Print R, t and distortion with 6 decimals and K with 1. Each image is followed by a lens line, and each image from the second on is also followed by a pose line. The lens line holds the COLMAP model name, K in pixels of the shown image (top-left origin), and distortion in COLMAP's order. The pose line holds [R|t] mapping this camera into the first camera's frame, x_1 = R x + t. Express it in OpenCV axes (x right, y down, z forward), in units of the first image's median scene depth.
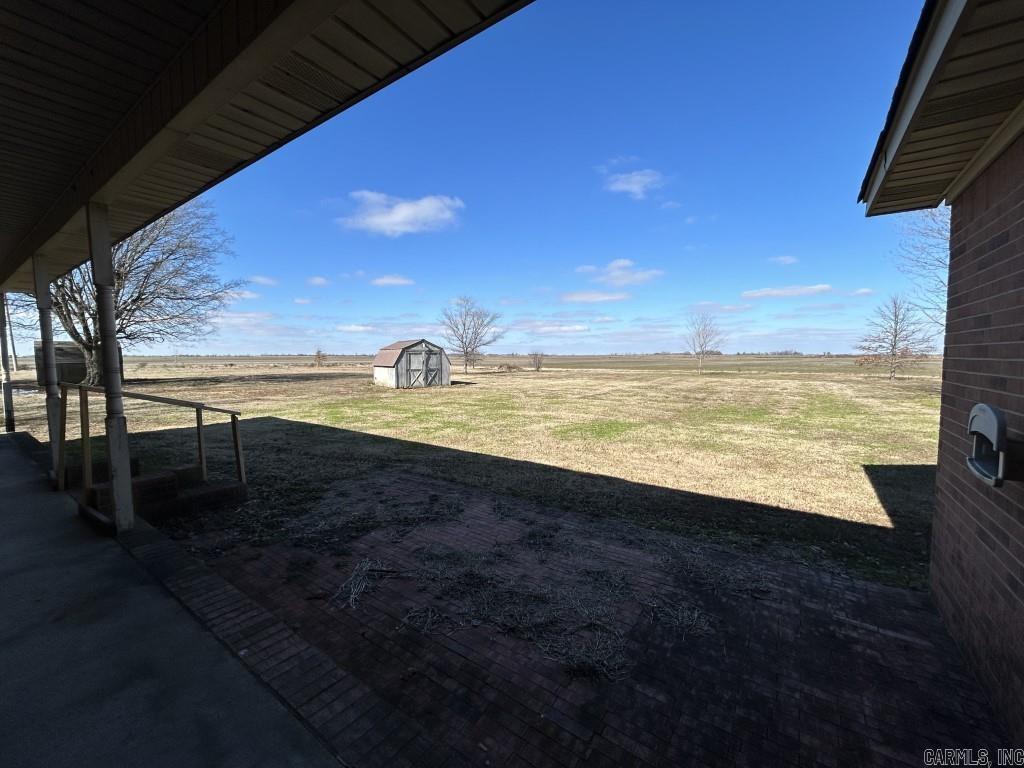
lens RADIAL K [[411.9, 0, 508.4], [0, 411.9, 381.1], [0, 0, 1]] dist [0.005860, 0.000644]
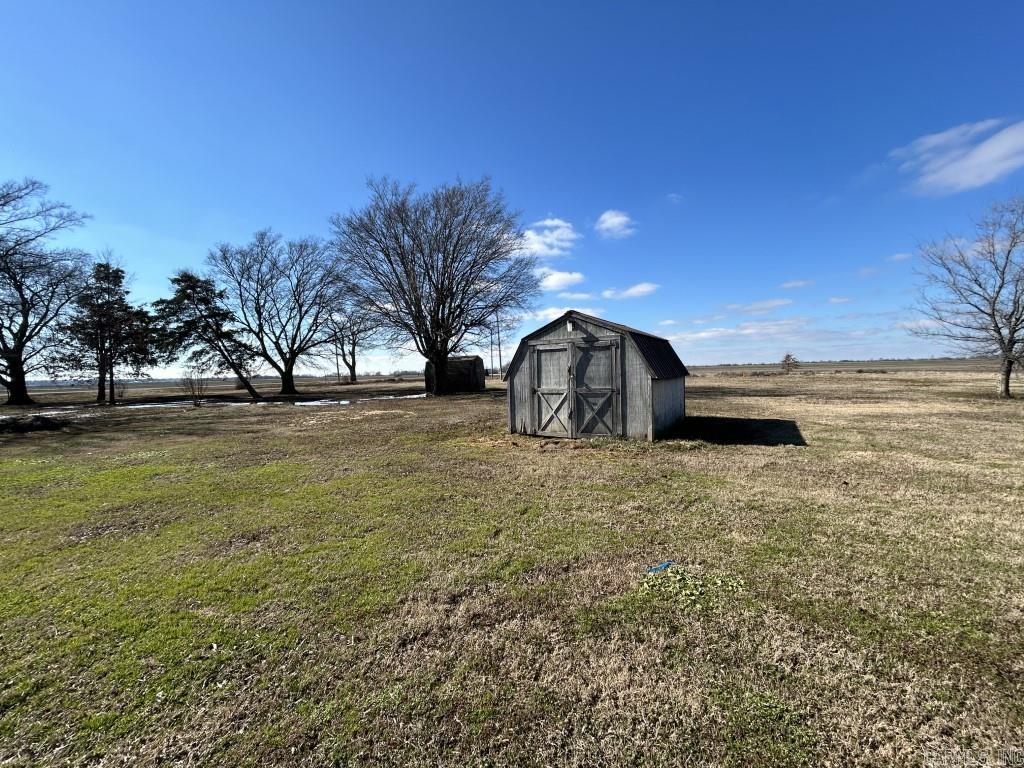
lens RADIAL K [[411.9, 0, 508.4], [0, 411.9, 381.1], [0, 0, 1]] dist [0.005860, 0.000644]
pose [[0.405003, 0.005047, -0.914301, 0.120560], [-0.024472, 0.999686, -0.005322, -0.033435], [0.913988, 0.024531, 0.404999, 0.782006]]
